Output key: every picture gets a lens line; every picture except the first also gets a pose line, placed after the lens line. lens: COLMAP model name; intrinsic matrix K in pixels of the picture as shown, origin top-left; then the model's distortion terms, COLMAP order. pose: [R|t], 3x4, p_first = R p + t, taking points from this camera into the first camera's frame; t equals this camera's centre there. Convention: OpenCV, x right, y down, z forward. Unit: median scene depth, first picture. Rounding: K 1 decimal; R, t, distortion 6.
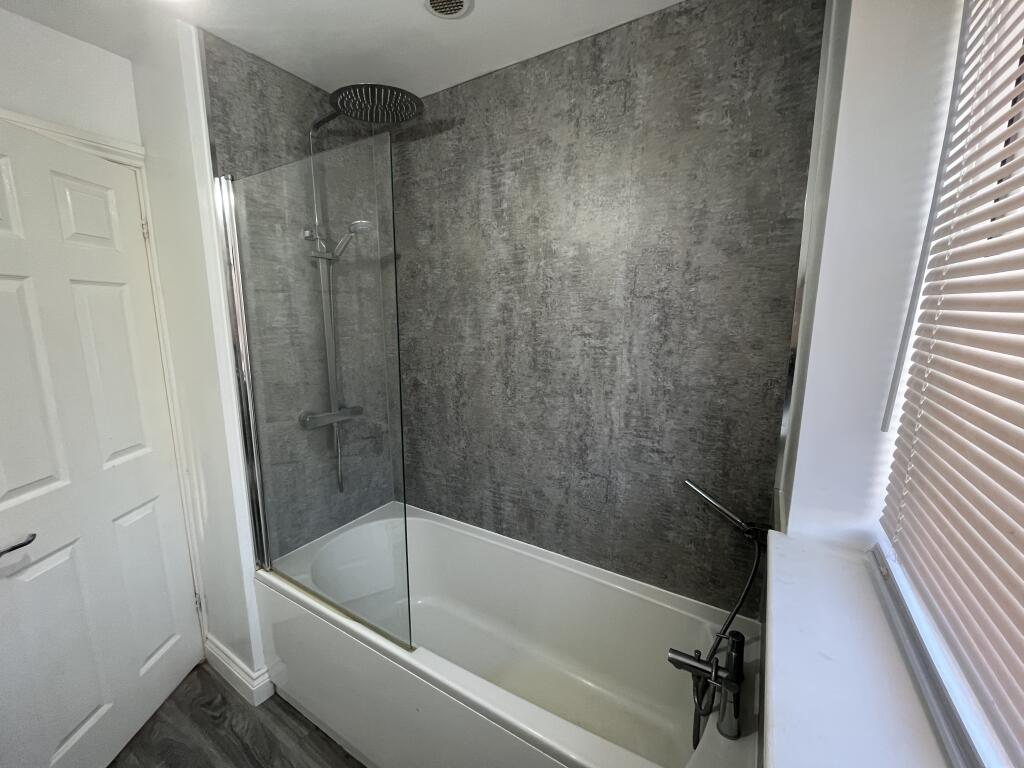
lens RADIAL K [[414.4, 0, 510.2], [0, 414.4, 380.7], [0, 0, 1]] dist [-0.002457, -0.000176]
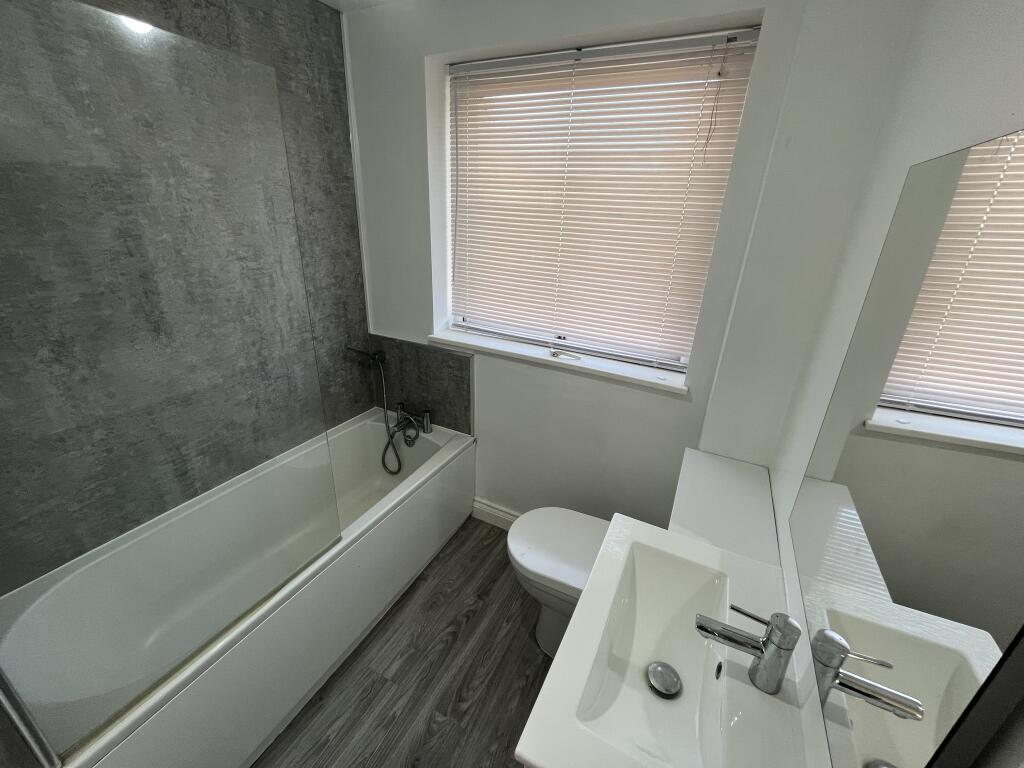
lens RADIAL K [[414.4, 0, 513.1], [0, 414.4, 380.7], [0, 0, 1]] dist [-0.002457, -0.000176]
pose [[-0.083463, -0.379785, 0.921302, -0.989926], [0.120802, 0.913853, 0.387658, -0.152267], [-0.989162, 0.143651, -0.030394, 0.376046]]
